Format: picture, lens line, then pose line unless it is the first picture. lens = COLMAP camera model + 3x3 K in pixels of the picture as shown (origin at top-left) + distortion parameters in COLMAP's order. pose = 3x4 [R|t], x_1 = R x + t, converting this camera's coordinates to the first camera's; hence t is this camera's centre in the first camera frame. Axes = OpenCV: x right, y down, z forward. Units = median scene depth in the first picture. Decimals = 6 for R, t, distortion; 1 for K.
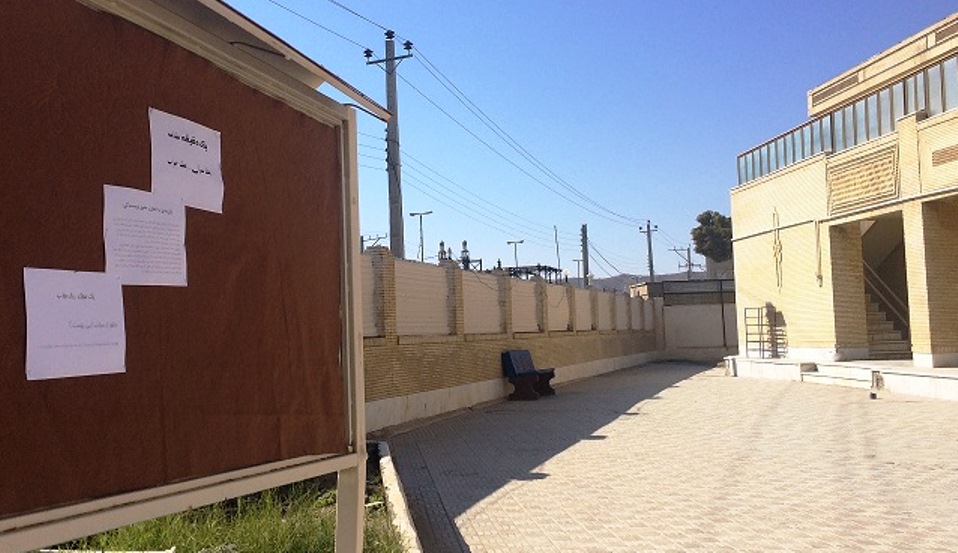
lens RADIAL K [[800.9, 0, 478.8], [0, 800.9, 274.2], [0, 0, 1]] dist [-0.008831, 0.005102]
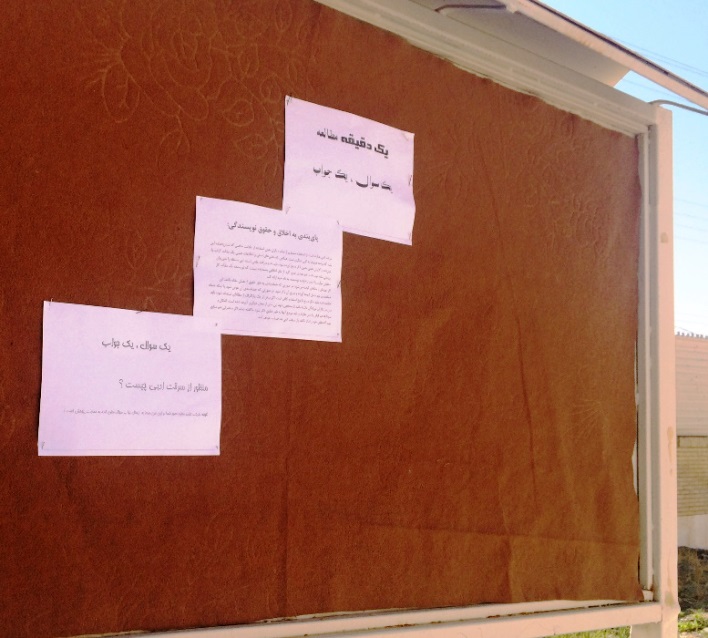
lens RADIAL K [[1017.2, 0, 353.4], [0, 1017.2, 324.1], [0, 0, 1]] dist [0.044742, 0.000000]
pose [[0.876516, 0.000250, -0.481373, 0.062900], [-0.013804, 0.999602, -0.024615, 0.015528], [0.481175, 0.028220, 0.876170, 0.154585]]
